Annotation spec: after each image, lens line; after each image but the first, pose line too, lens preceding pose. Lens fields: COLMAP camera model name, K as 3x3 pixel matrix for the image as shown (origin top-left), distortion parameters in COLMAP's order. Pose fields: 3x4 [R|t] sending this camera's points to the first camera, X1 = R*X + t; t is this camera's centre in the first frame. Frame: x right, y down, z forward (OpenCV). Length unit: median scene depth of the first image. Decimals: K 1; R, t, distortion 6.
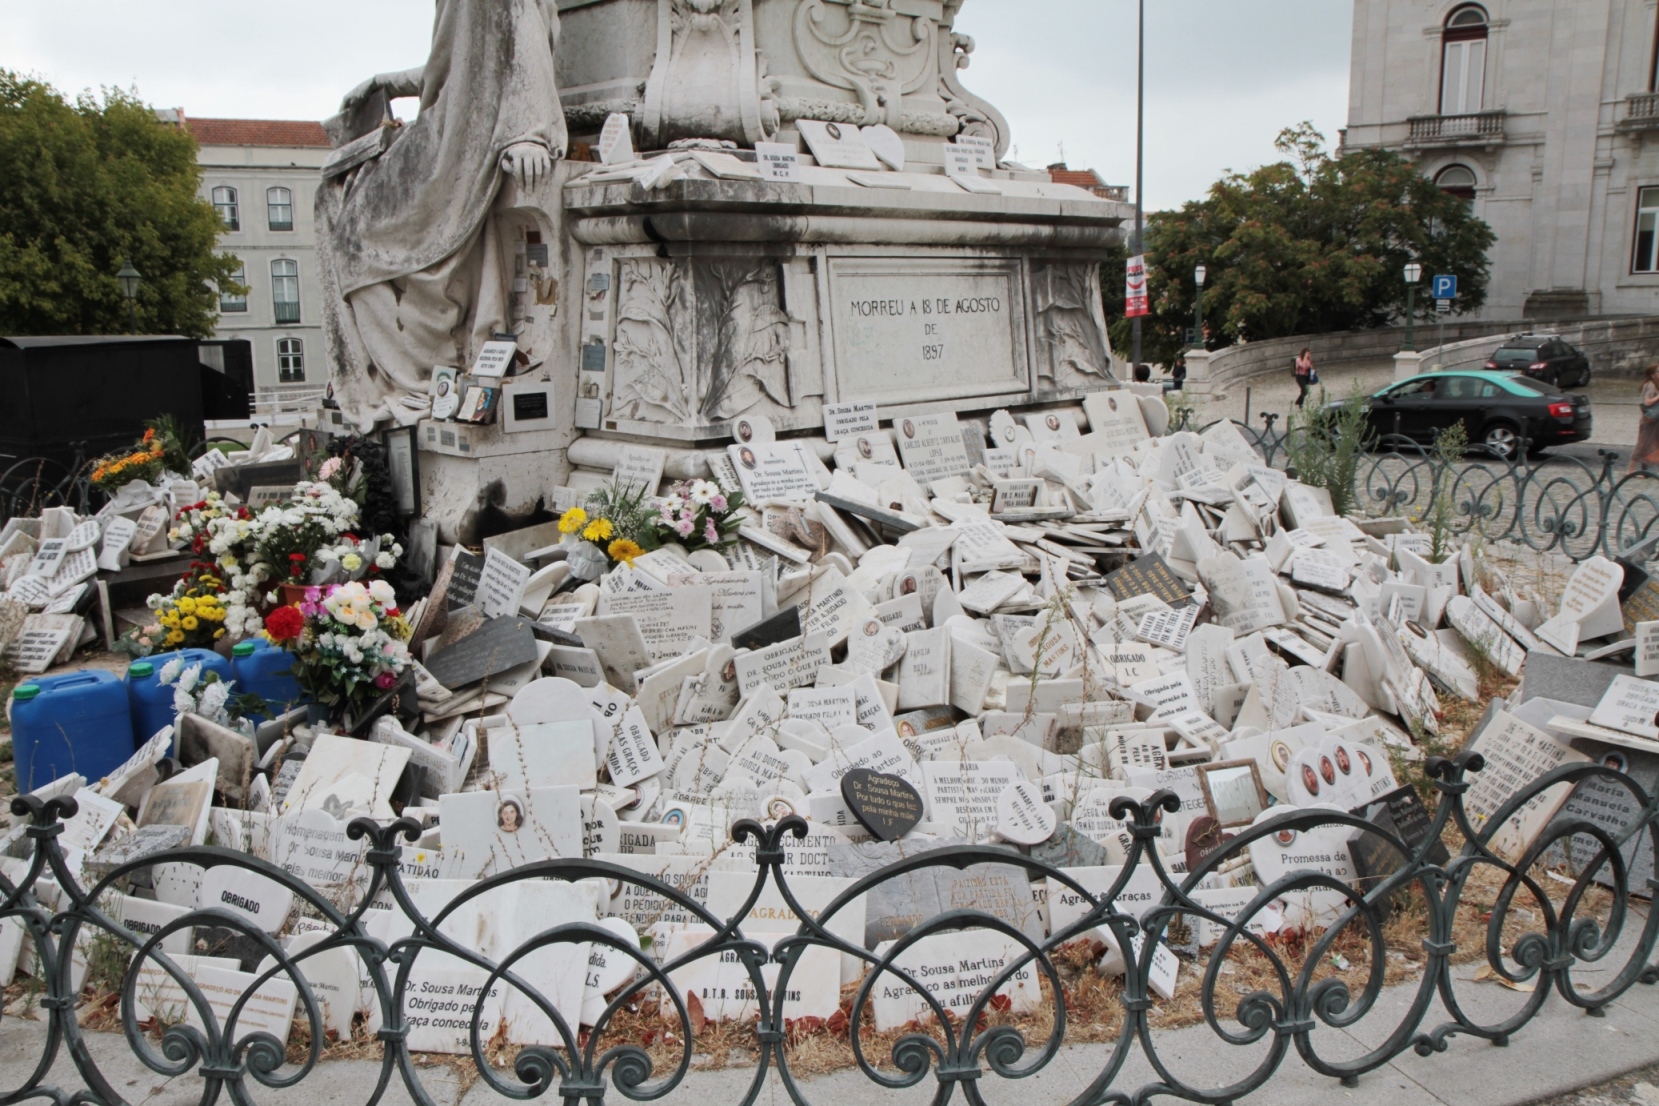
lens RADIAL K [[1442.2, 0, 772.3], [0, 1442.2, 535.2], [0, 0, 1]] dist [-0.060379, 0.082186]
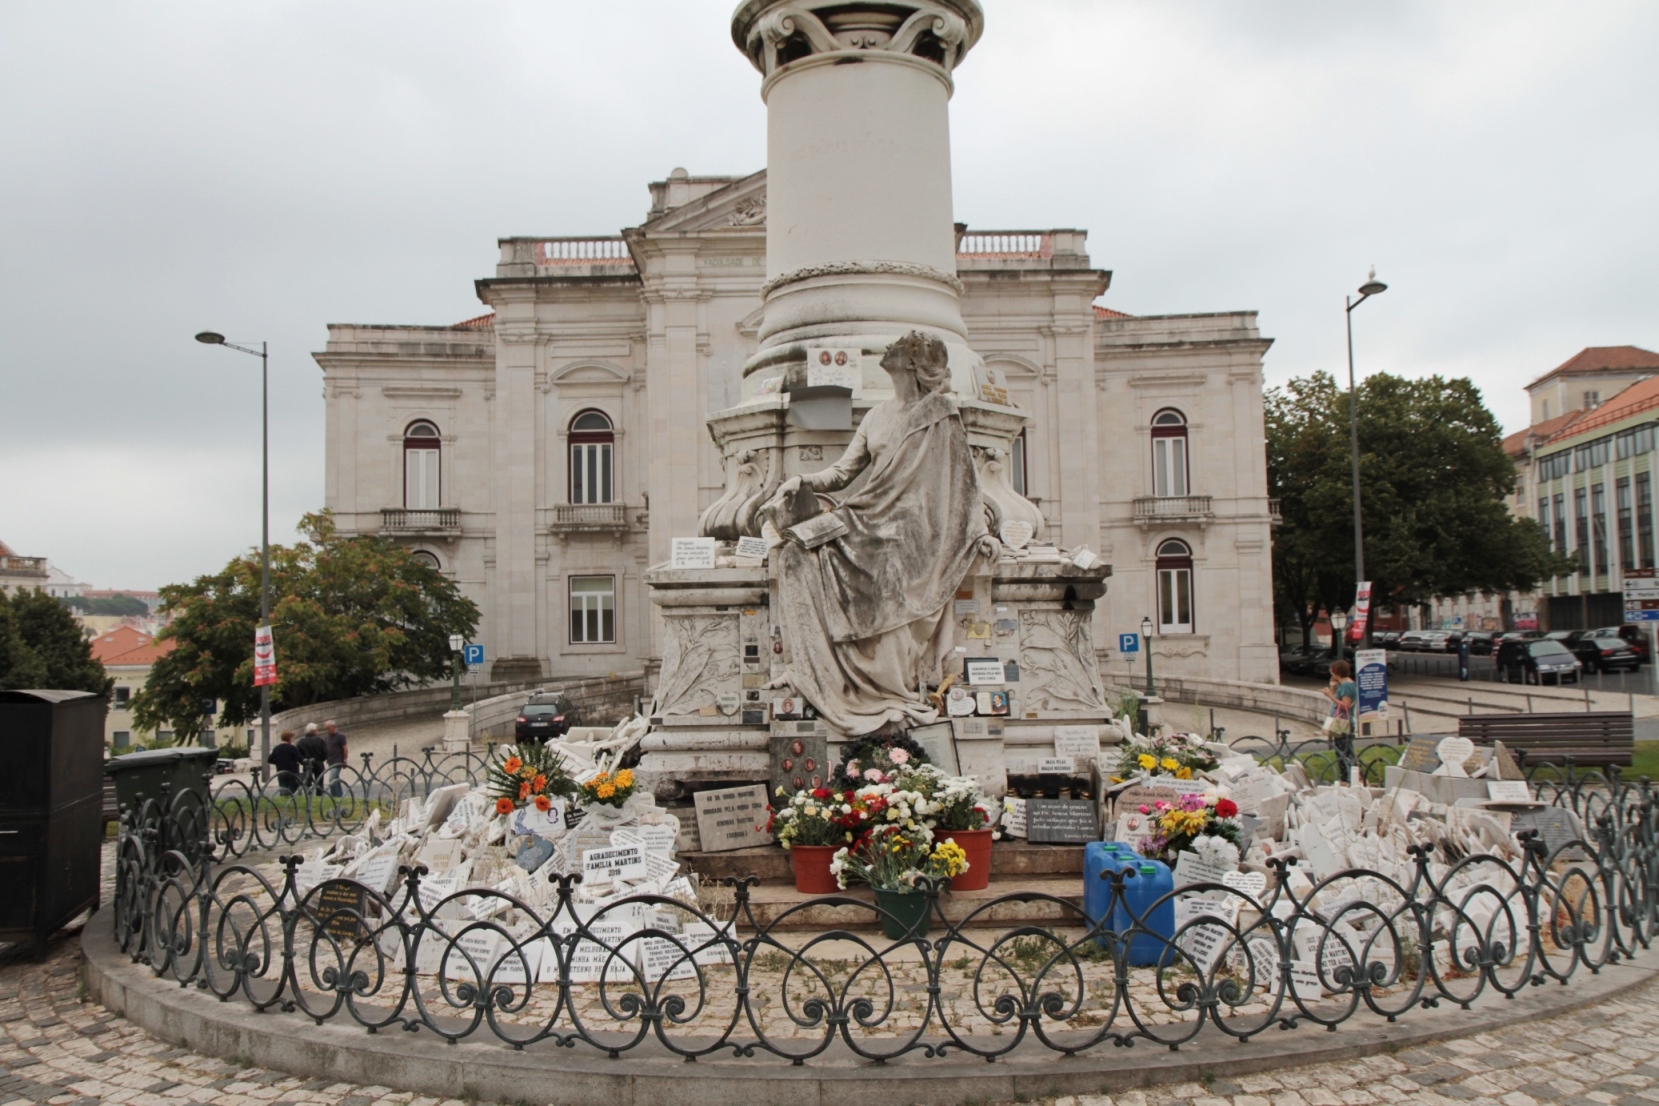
lens RADIAL K [[1442.2, 0, 825.2], [0, 1442.2, 538.0], [0, 0, 1]] dist [-0.060379, 0.082186]
pose [[0.670964, 0.052790, 0.739608, -0.175624], [0.138600, 0.970953, -0.195038, 0.001292], [-0.728421, 0.233373, 0.644158, 0.014416]]
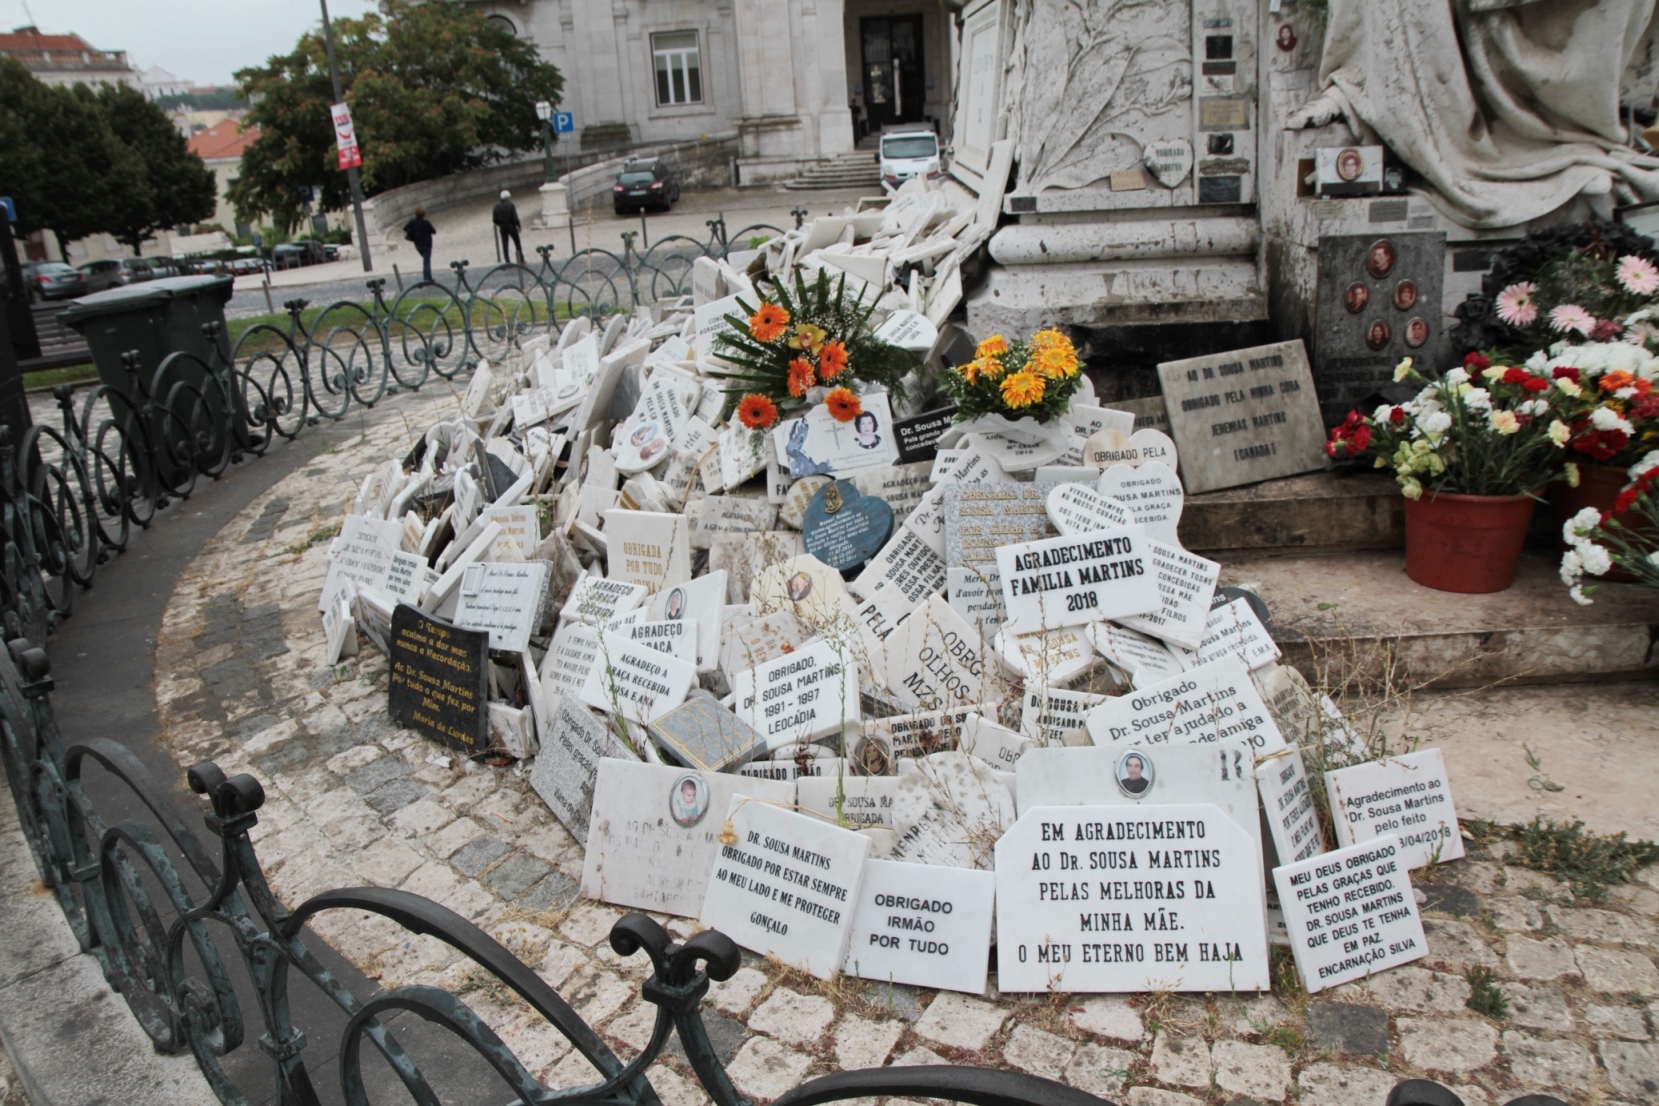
lens RADIAL K [[1312.8, 0, 814.8], [0, 1312.8, 557.9], [0, 0, 1]] dist [-0.110196, 0.080667]
pose [[0.706348, -0.264992, 0.656393, -0.119197], [0.175541, 0.963894, 0.200233, -0.012573], [-0.685754, -0.026210, 0.727362, 0.106567]]
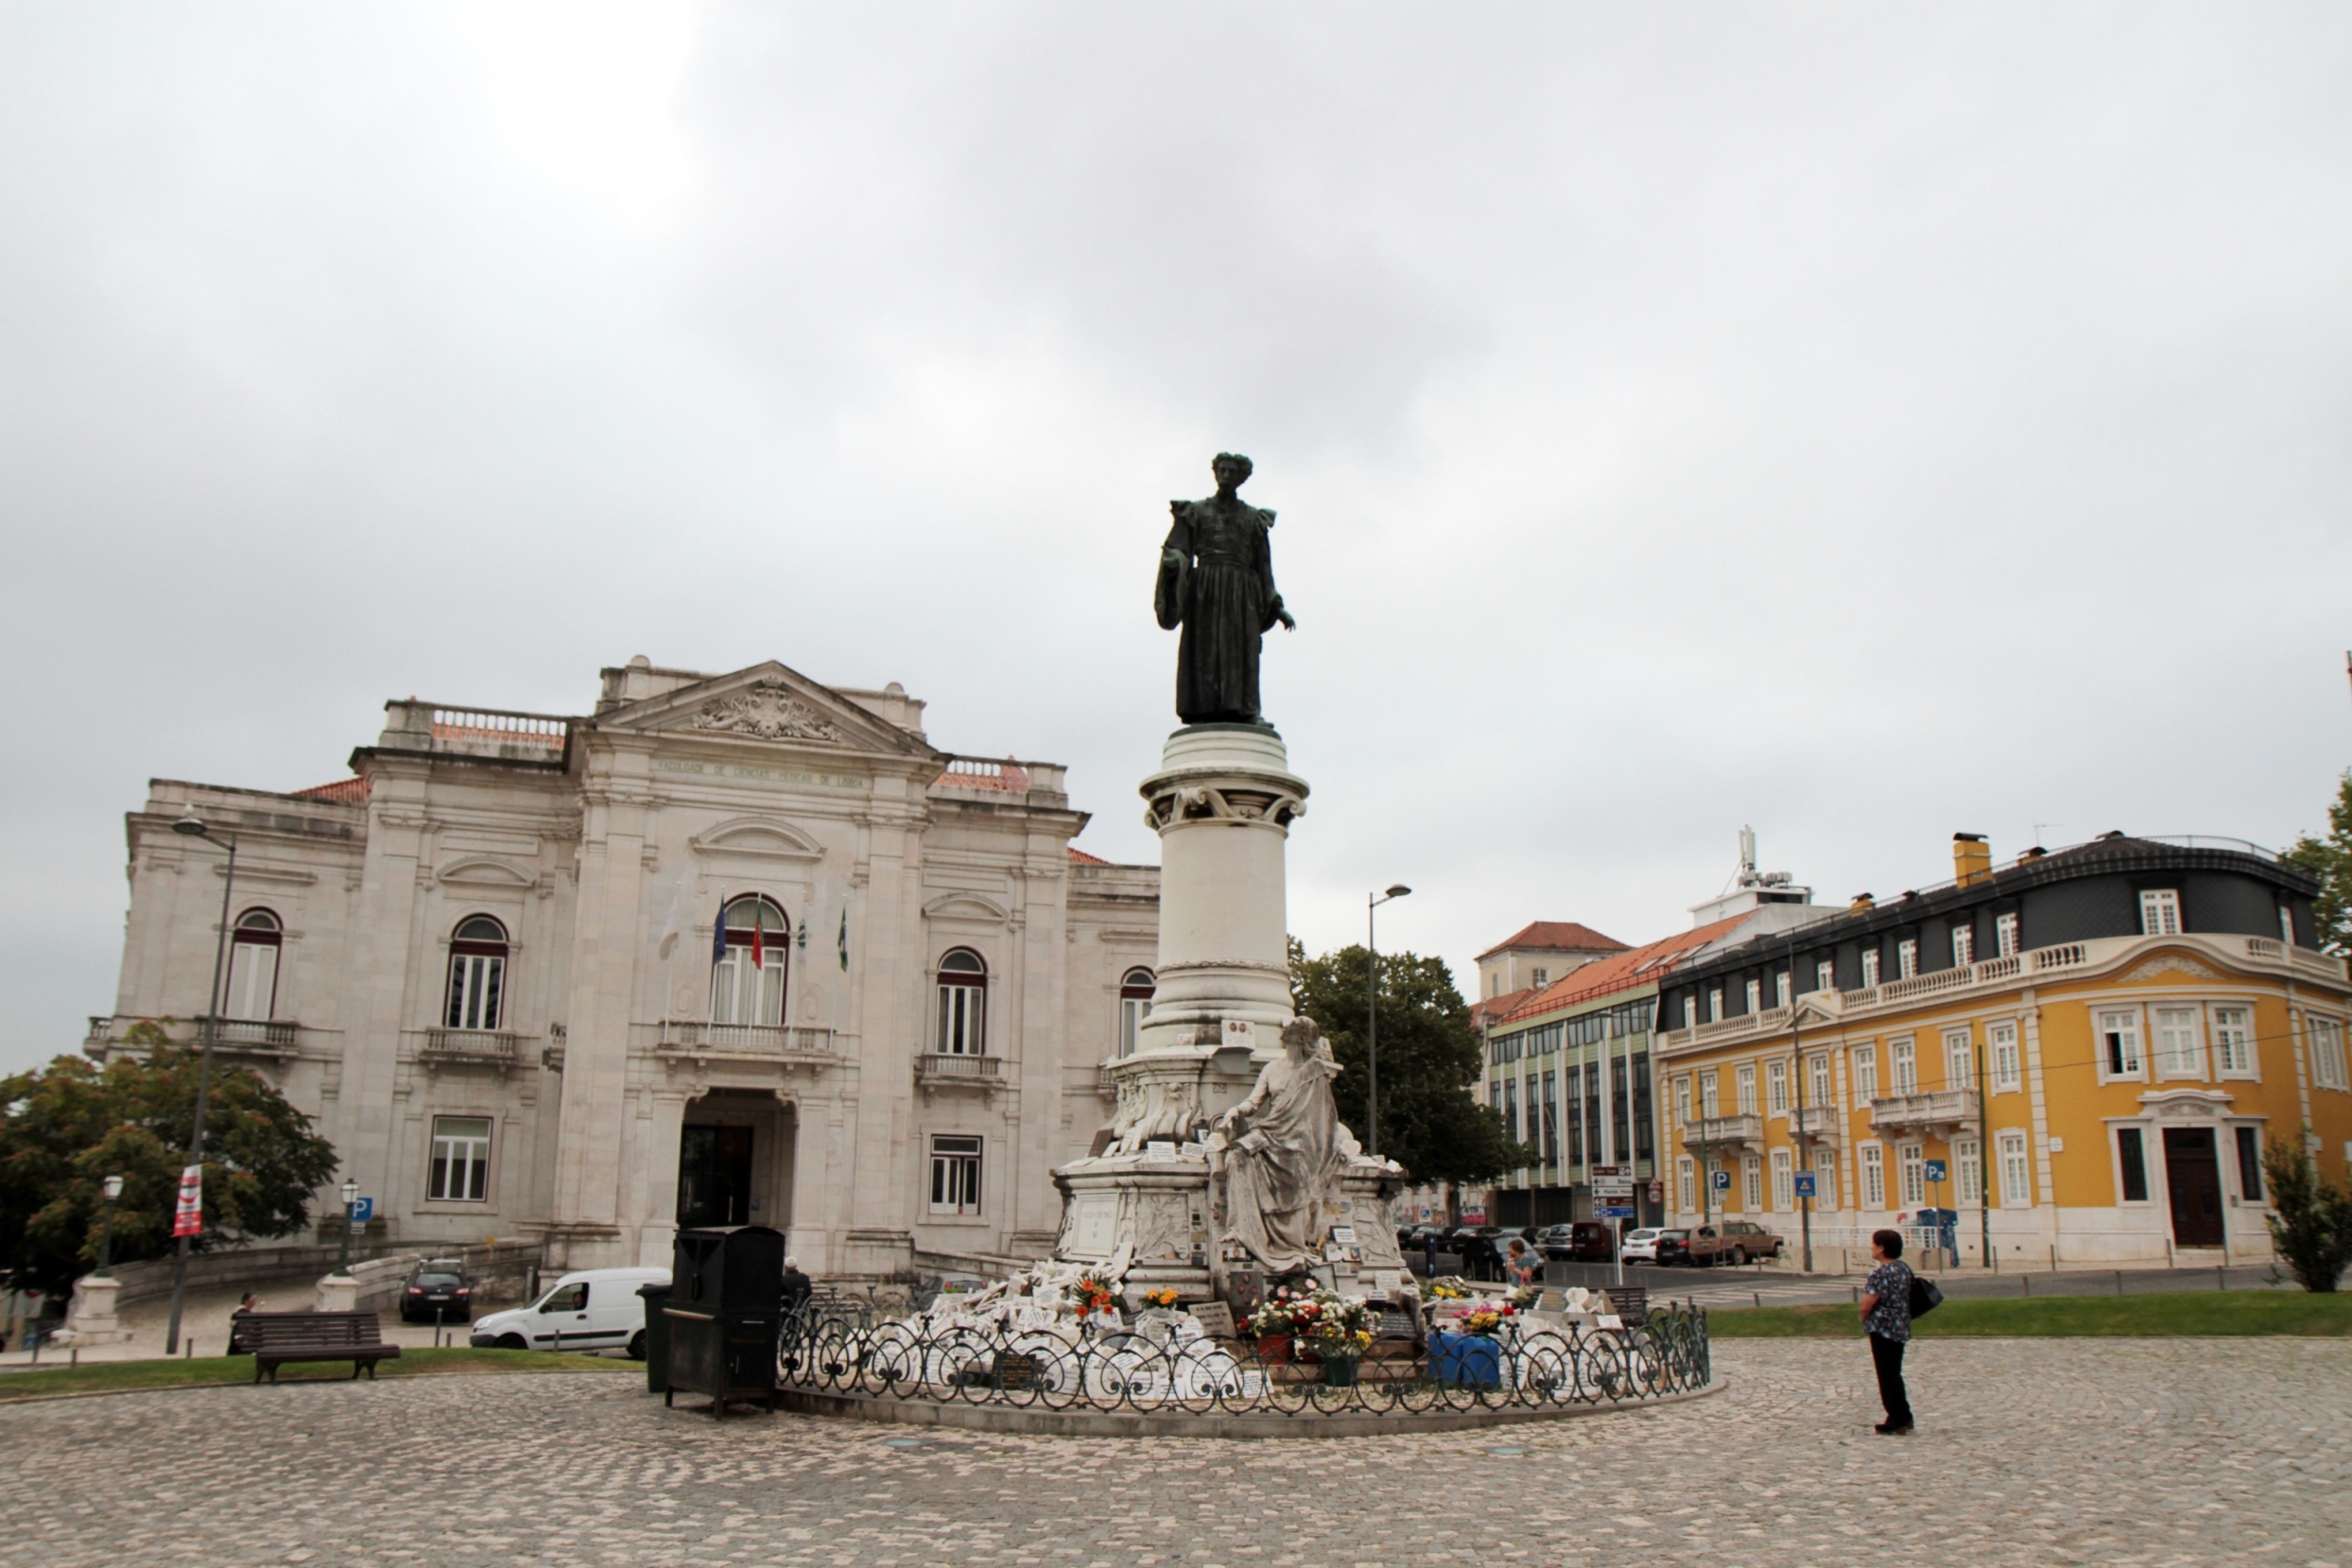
lens RADIAL K [[1861.0, 0, 1207.9], [0, 1861.0, 732.9], [0, 0, 1]] dist [-0.110196, 0.080667]
pose [[0.387647, 0.252050, 0.886680, -0.404334], [0.143935, 0.933543, -0.328298, 0.009410], [-0.910501, 0.254888, 0.325606, -0.003998]]
